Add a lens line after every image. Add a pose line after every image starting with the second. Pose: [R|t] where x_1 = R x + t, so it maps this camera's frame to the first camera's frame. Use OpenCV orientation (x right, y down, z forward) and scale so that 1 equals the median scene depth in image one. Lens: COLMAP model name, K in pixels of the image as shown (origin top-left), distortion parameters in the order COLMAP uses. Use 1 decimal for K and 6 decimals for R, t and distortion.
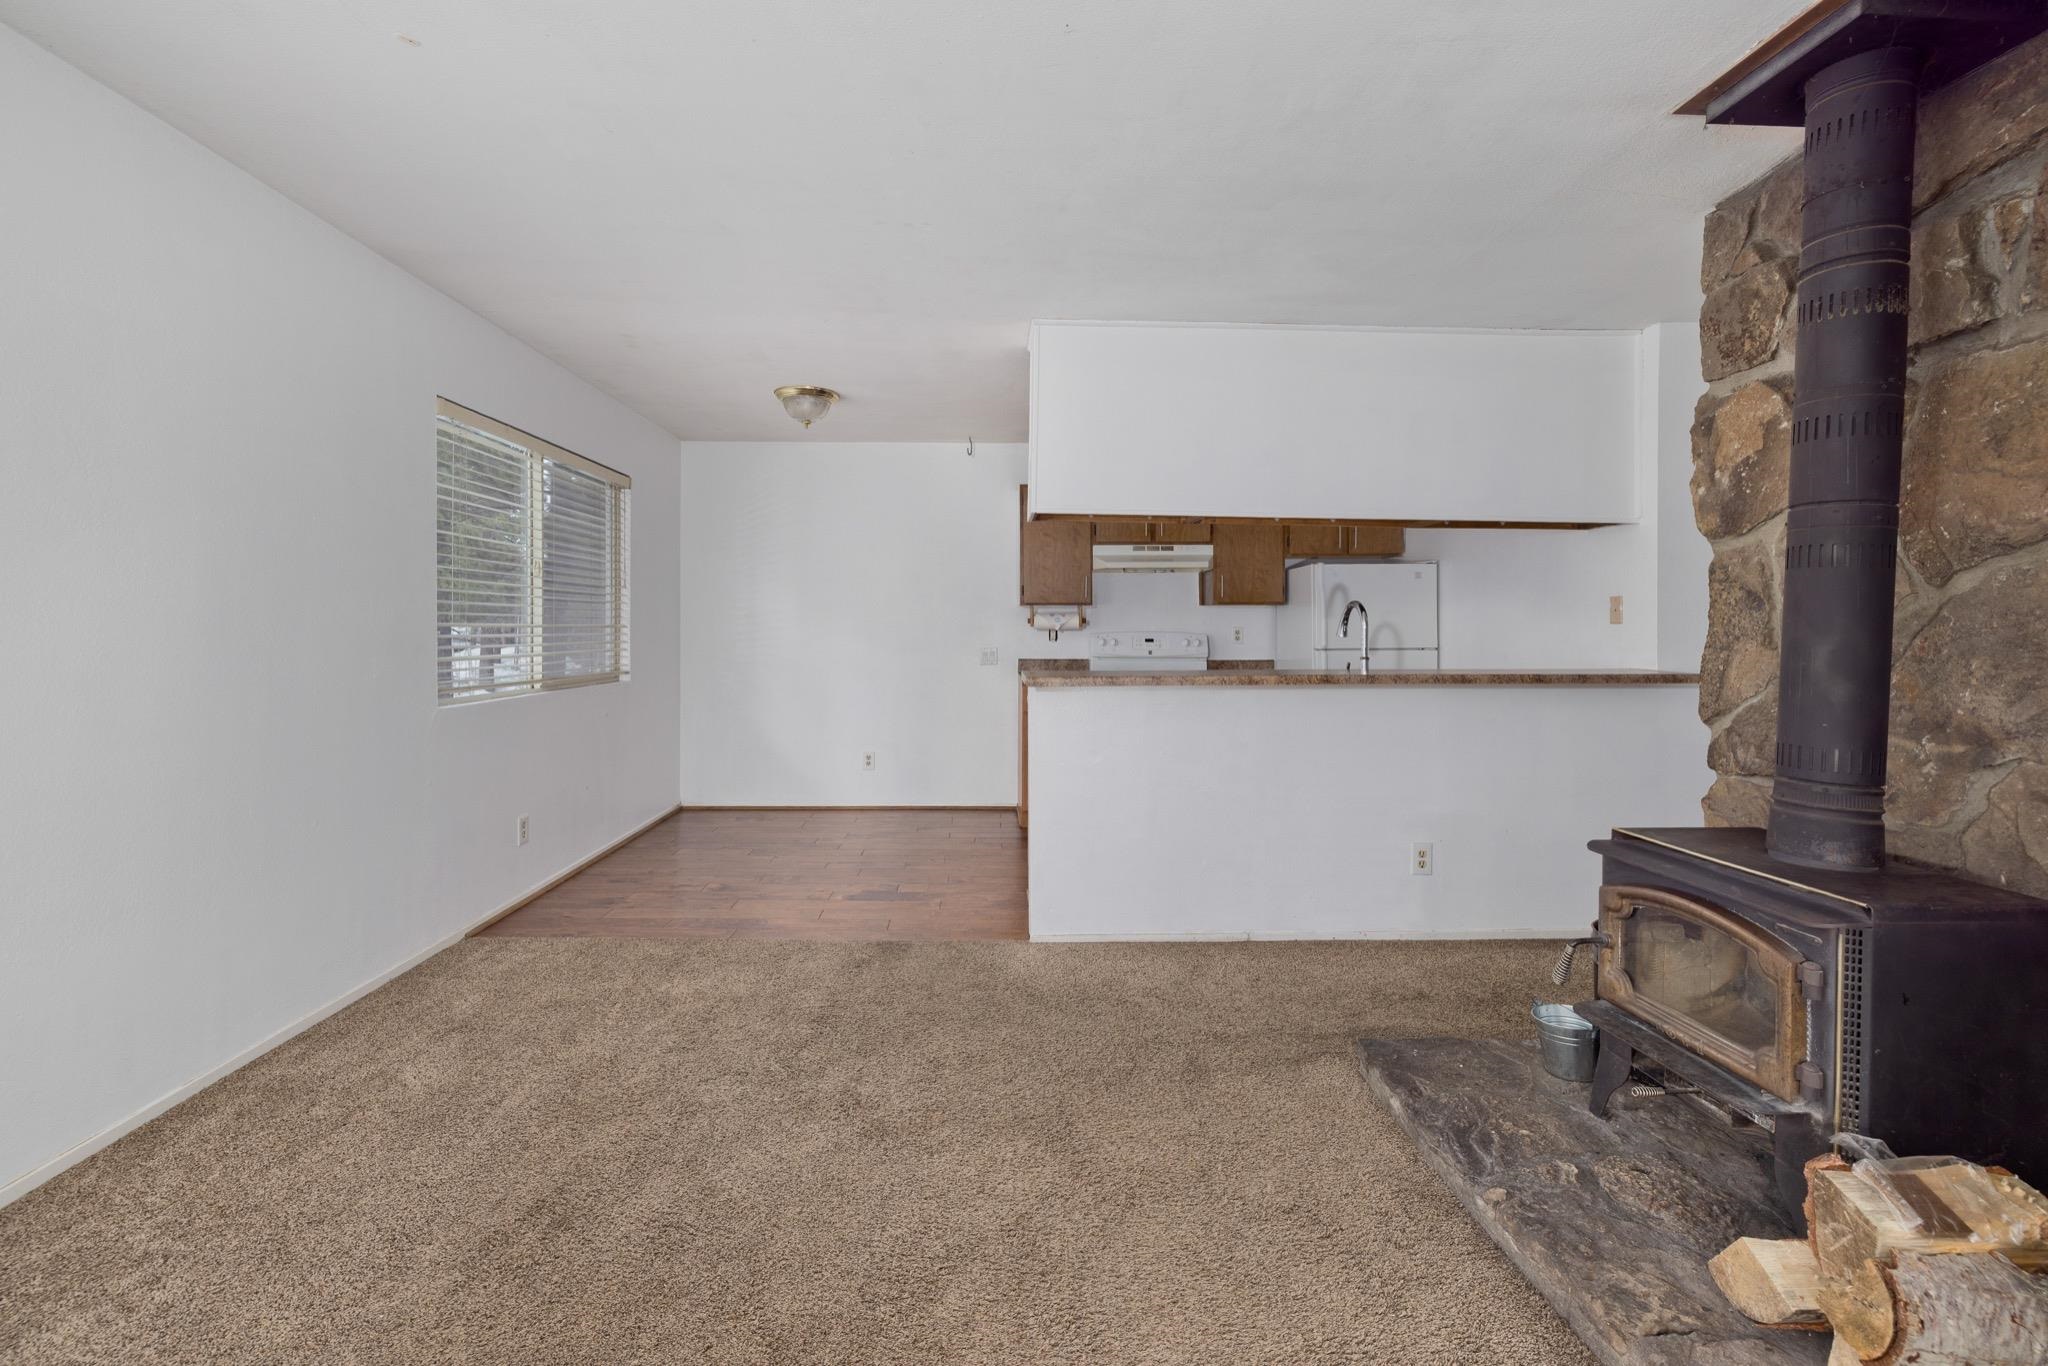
lens RADIAL K [[883.2, 0, 1008.3], [0, 883.2, 606.4], [0, 0, 1]] dist [0.001412, -0.000947]
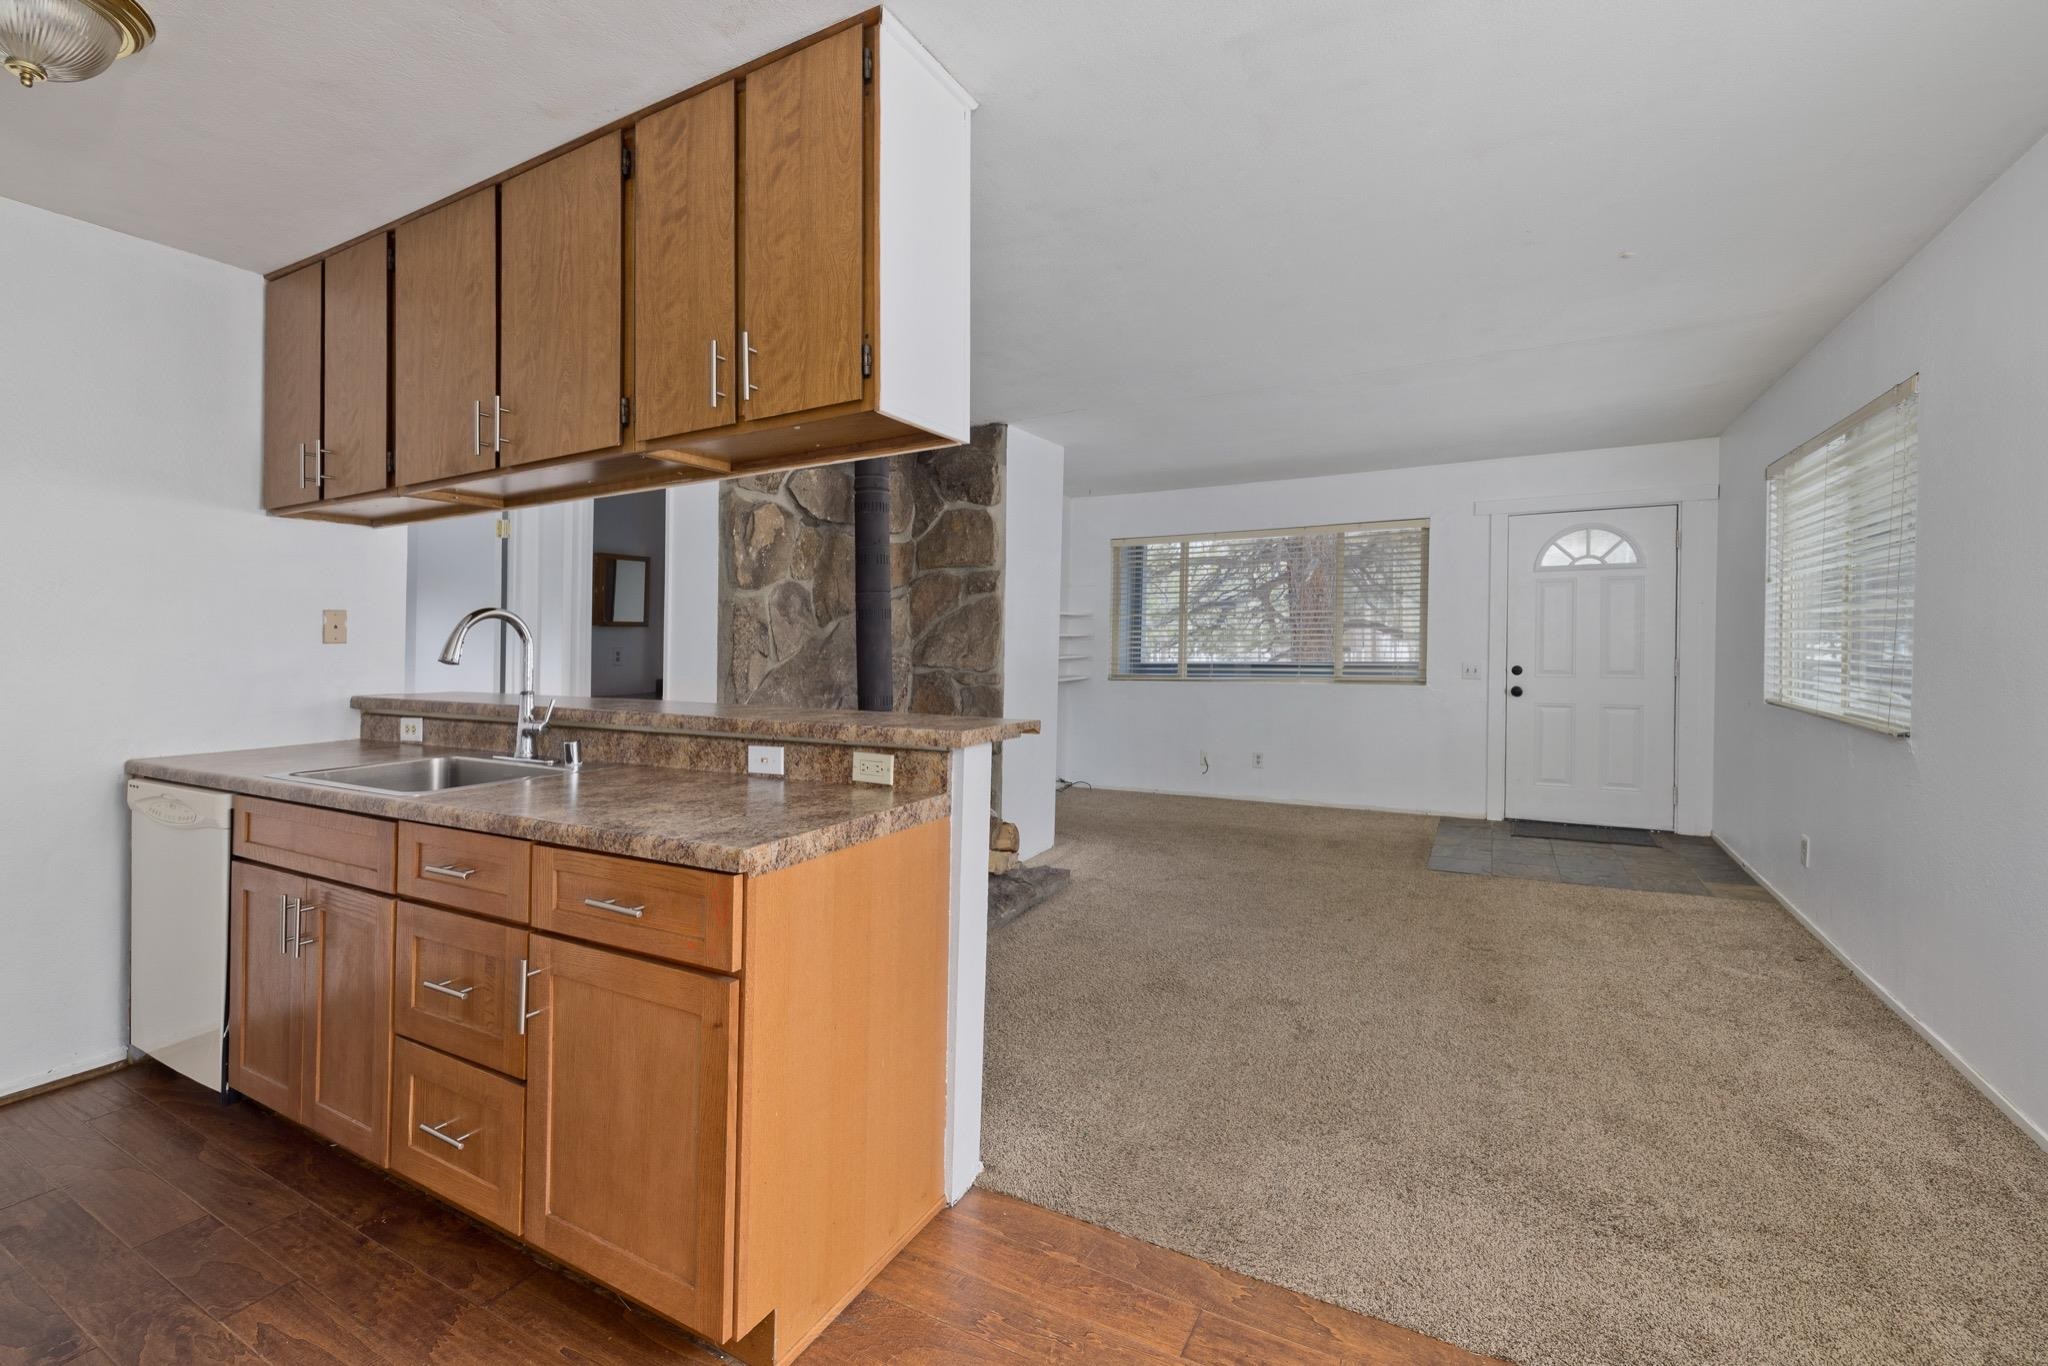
lens RADIAL K [[883.2, 0, 1019.8], [0, 883.2, 645.8], [0, 0, 1]] dist [0.001412, -0.000947]
pose [[-0.869267, -0.002728, 0.494335, -0.408699], [-0.010715, 0.999854, -0.013324, 0.040446], [-0.494226, -0.016879, -0.869169, 2.134644]]
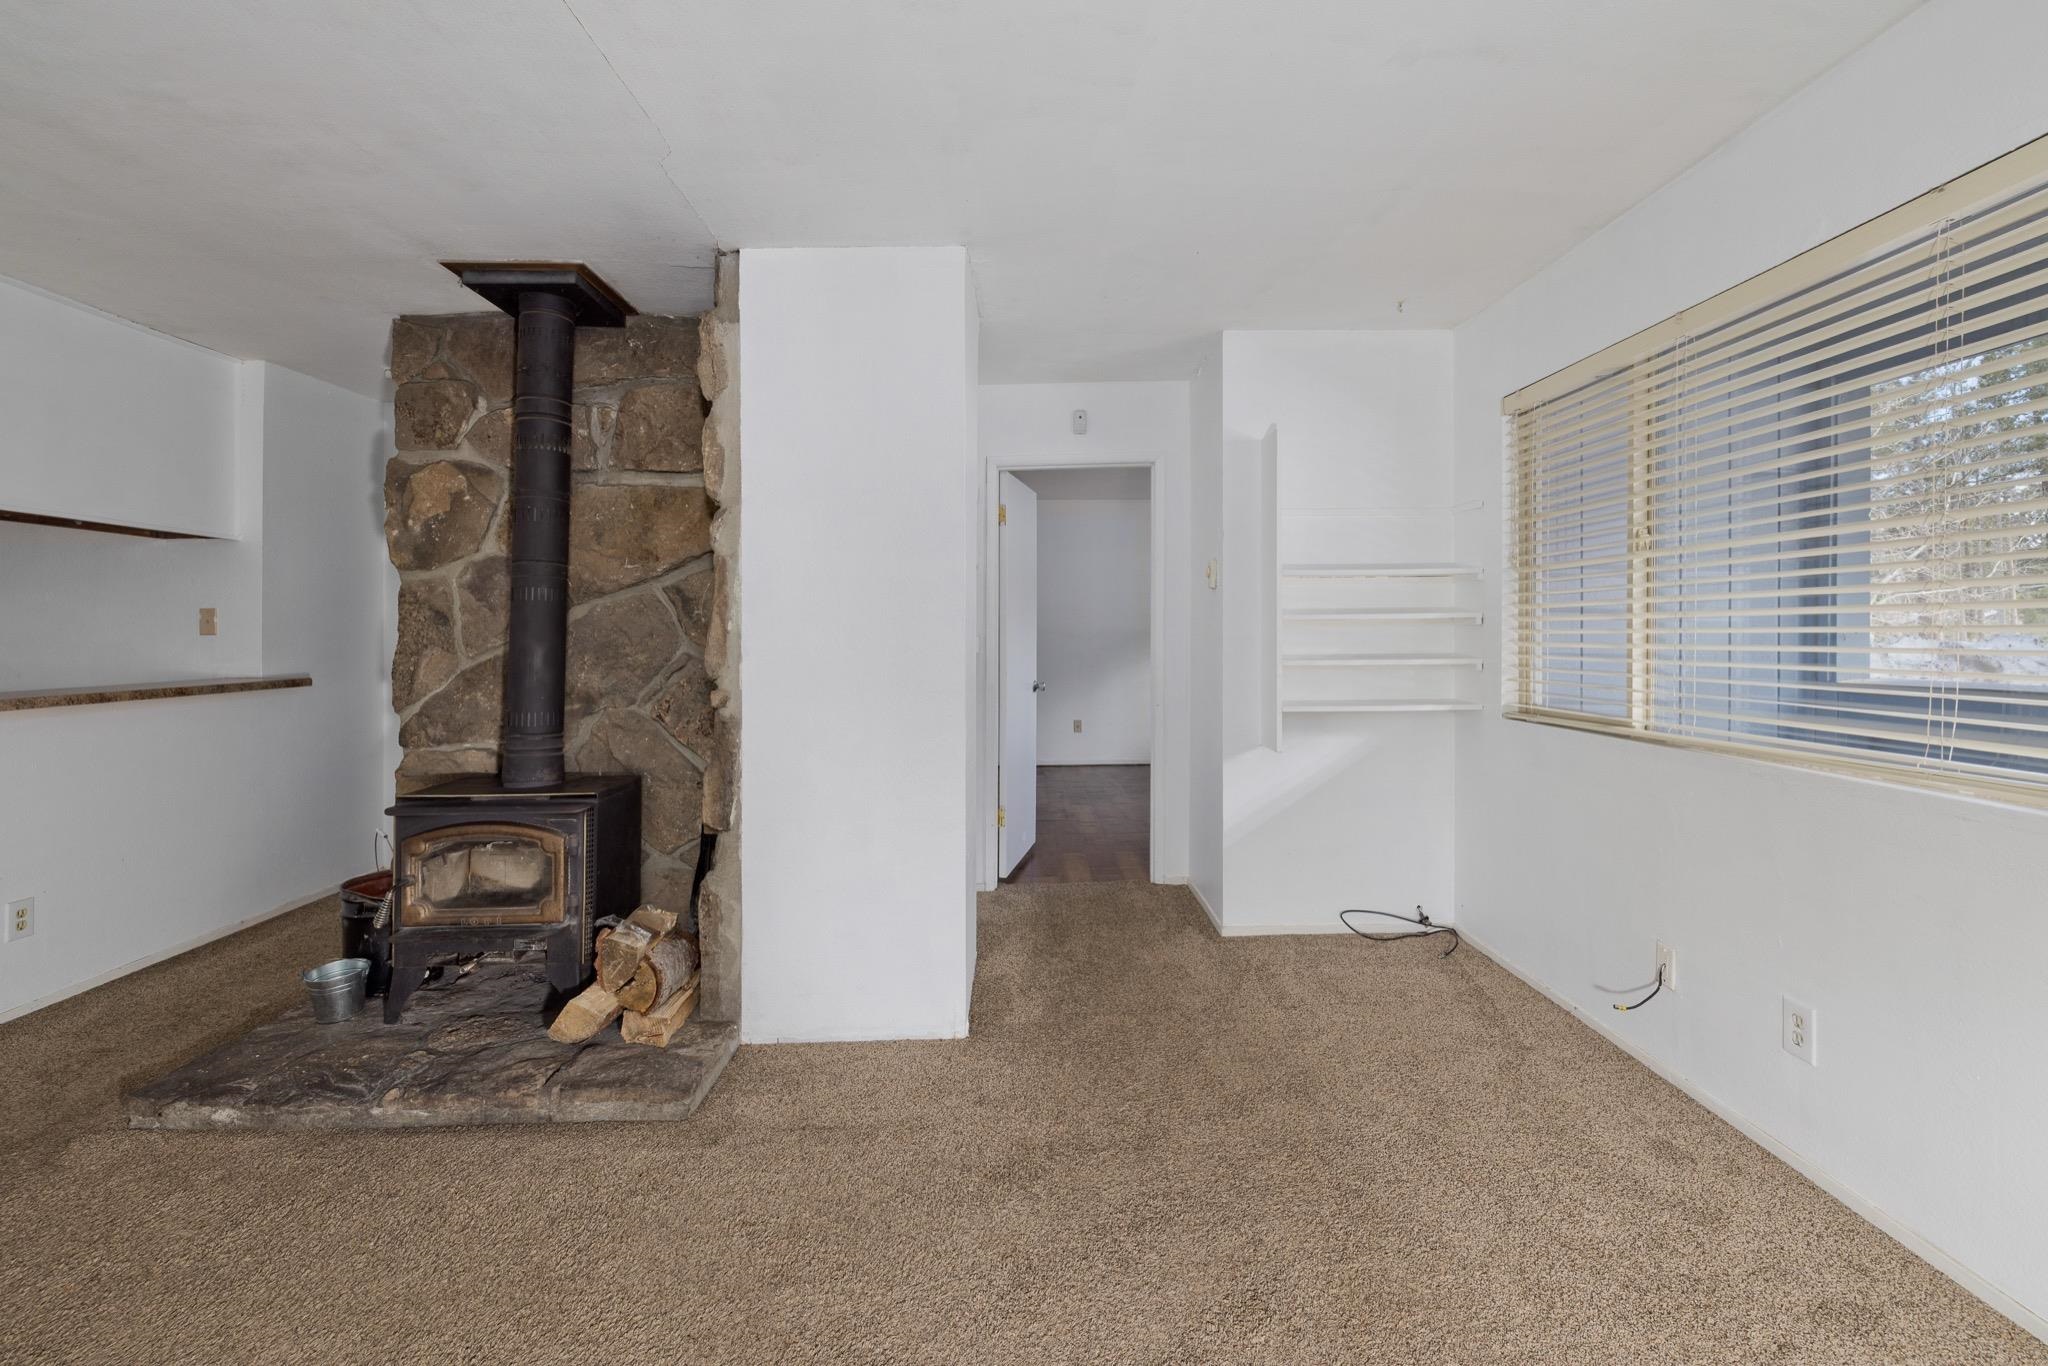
lens RADIAL K [[883.2, 0, 1004.6], [0, 883.2, 636.4], [0, 0, 1]] dist [0.001412, -0.000947]
pose [[0.006535, -0.006678, 0.999956, -0.507514], [-0.017838, 0.999818, 0.006793, -0.004253], [-0.999820, -0.017882, 0.006414, 0.102552]]
